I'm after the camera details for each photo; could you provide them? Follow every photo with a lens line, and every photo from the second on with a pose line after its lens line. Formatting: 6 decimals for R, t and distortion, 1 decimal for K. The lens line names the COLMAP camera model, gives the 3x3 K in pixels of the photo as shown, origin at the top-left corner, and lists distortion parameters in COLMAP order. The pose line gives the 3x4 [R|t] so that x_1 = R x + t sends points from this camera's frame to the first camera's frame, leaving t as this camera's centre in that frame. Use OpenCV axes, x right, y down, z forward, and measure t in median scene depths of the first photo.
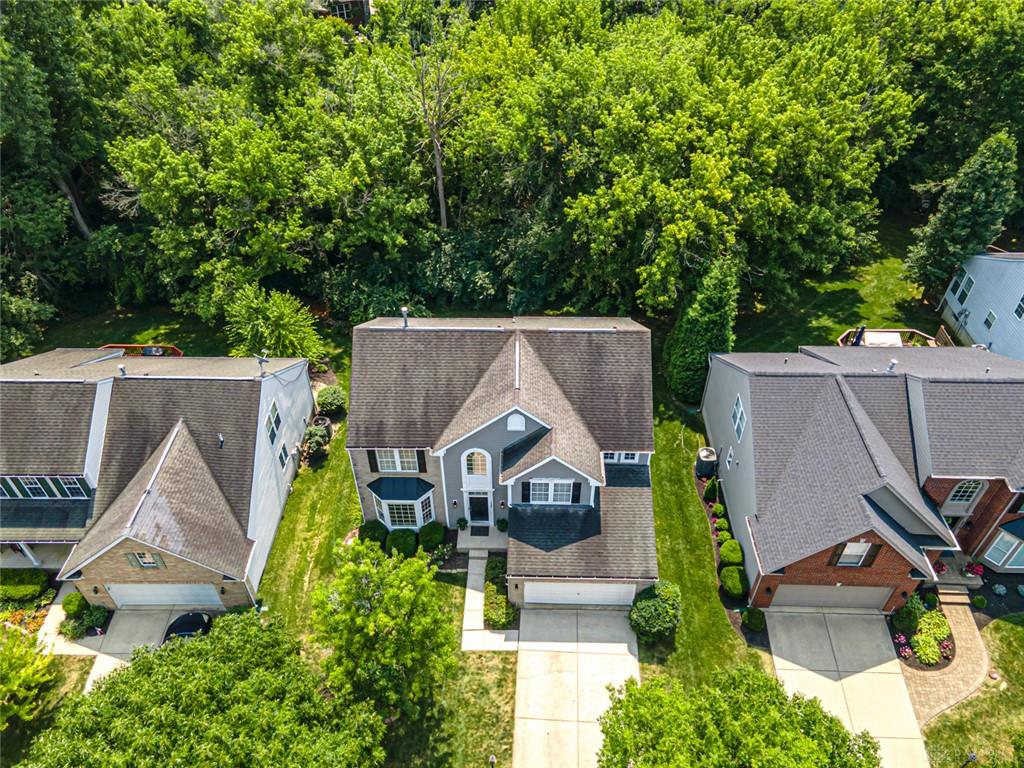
lens RADIAL K [[747.5, 0, 512.0], [0, 747.5, 384.0], [0, 0, 1]] dist [0.045053, 0.001143]
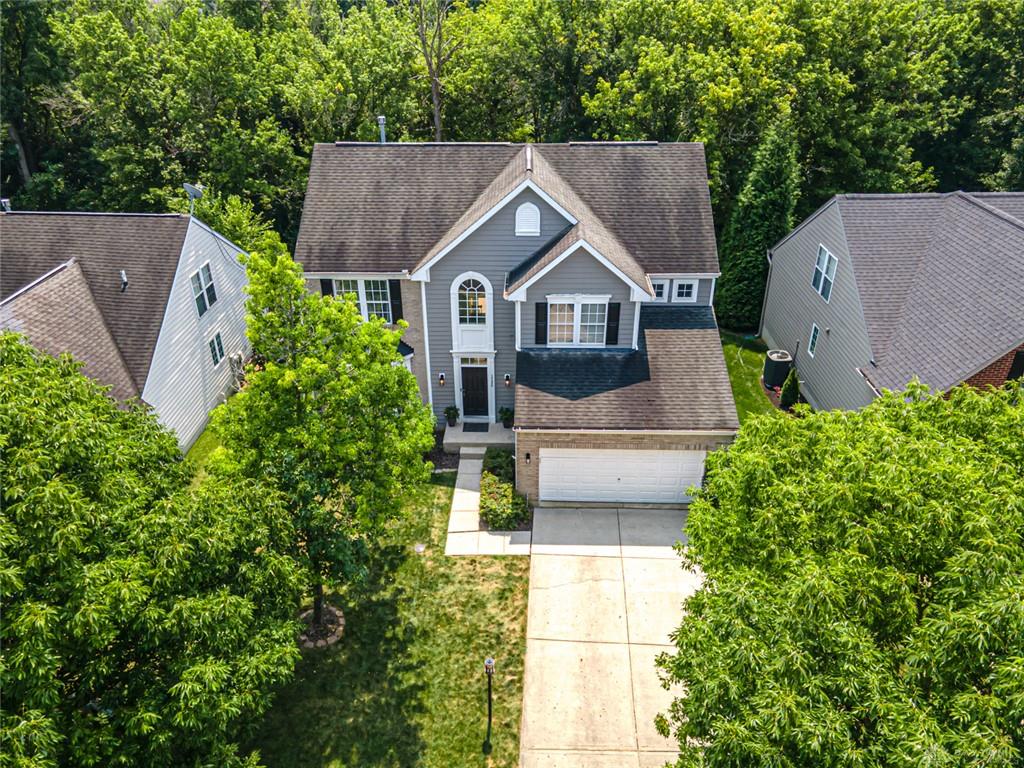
lens RADIAL K [[747.5, 0, 512.0], [0, 747.5, 384.0], [0, 0, 1]] dist [0.045053, 0.001143]
pose [[0.999987, 0.001973, -0.004625, -0.005370], [-0.003035, 0.970167, -0.242417, 0.360805], [0.004009, 0.242428, 0.970161, 0.322015]]
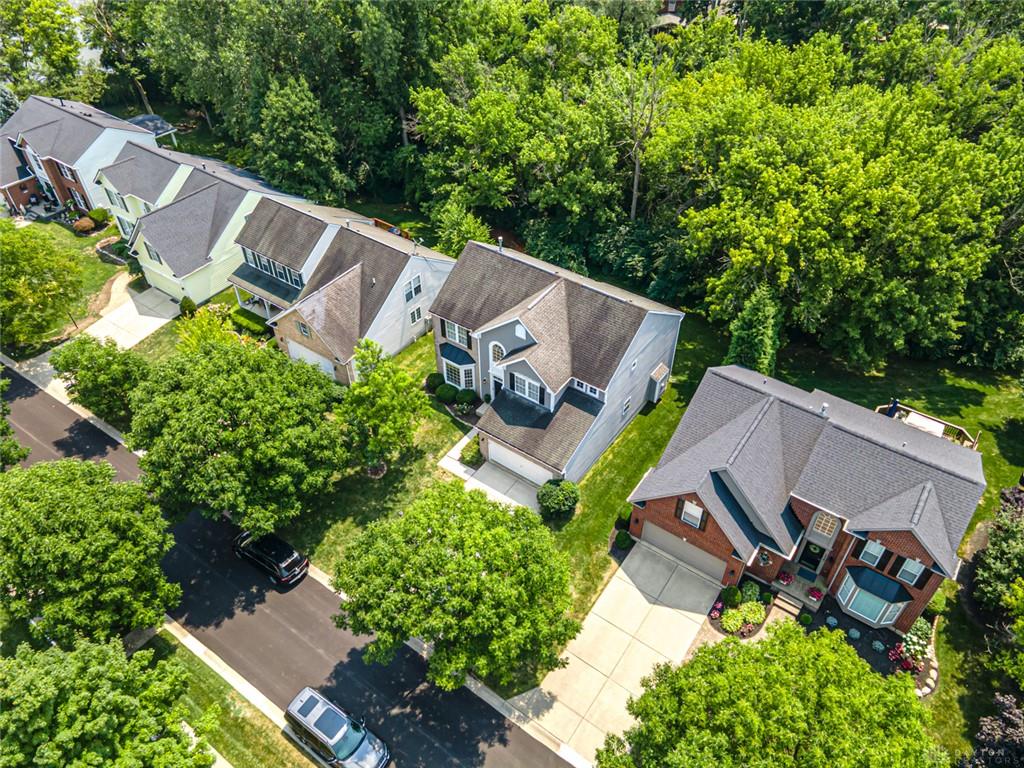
lens RADIAL K [[747.5, 0, 512.0], [0, 747.5, 384.0], [0, 0, 1]] dist [0.045053, 0.001143]
pose [[0.825508, 0.381592, -0.415842, 0.592744], [-0.382815, 0.919975, 0.084257, 0.028524], [0.414716, 0.089635, 0.905525, -0.274530]]
